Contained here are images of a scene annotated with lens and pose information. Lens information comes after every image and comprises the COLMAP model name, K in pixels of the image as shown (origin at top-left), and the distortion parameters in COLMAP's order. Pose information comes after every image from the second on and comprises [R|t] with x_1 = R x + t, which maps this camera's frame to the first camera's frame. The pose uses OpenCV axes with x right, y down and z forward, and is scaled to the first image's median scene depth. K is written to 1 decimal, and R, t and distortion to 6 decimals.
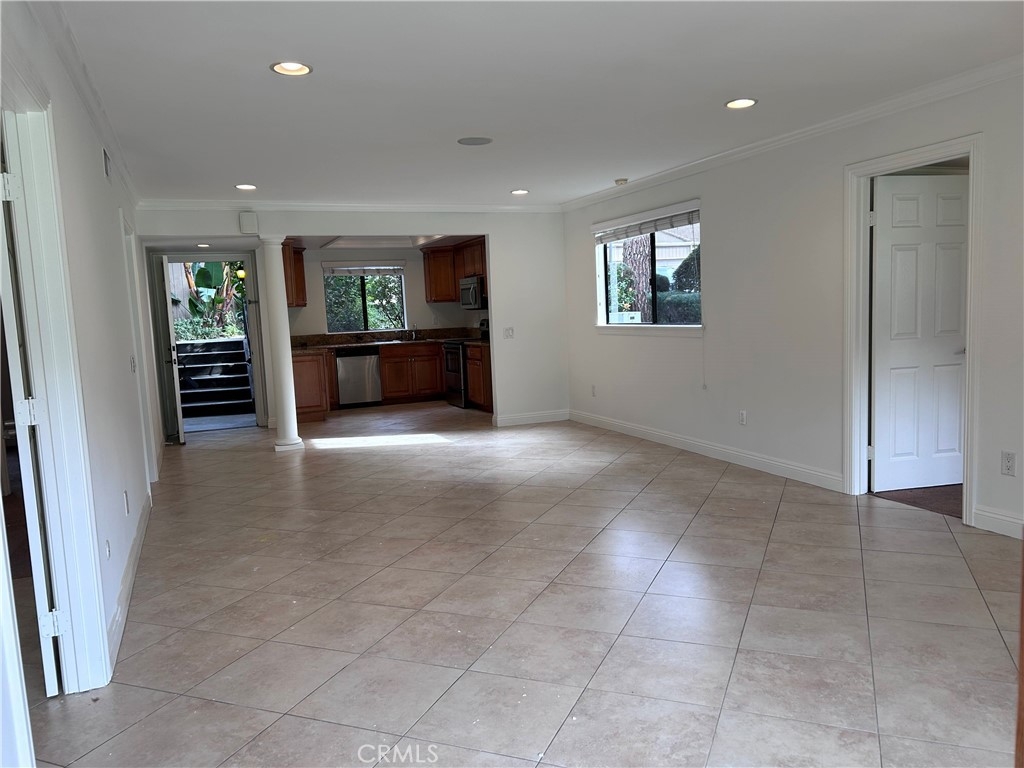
lens RADIAL K [[766.9, 0, 516.5], [0, 766.9, 394.3], [0, 0, 1]] dist [0.065156, -0.064092]
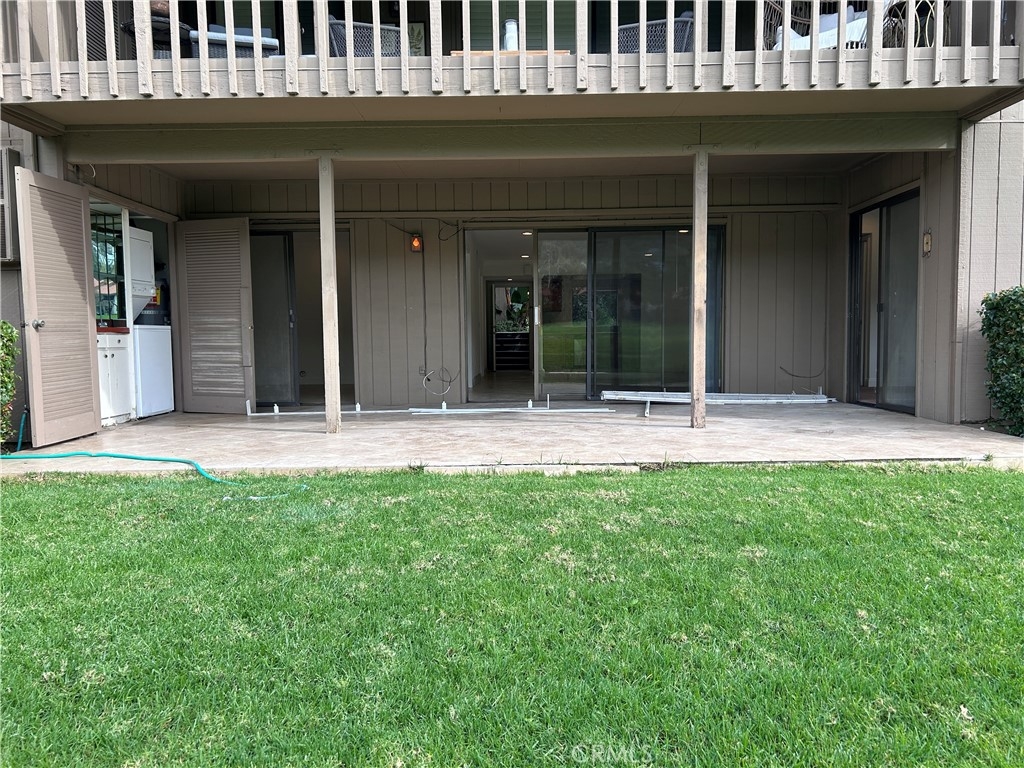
lens RADIAL K [[766.9, 0, 512.6], [0, 766.9, 385.1], [0, 0, 1]] dist [0.065156, -0.064092]
pose [[0.921312, 0.048712, -0.385761, 0.346700], [-0.063843, 0.997608, -0.026502, 0.122129], [0.383547, 0.049045, 0.922218, -0.749701]]
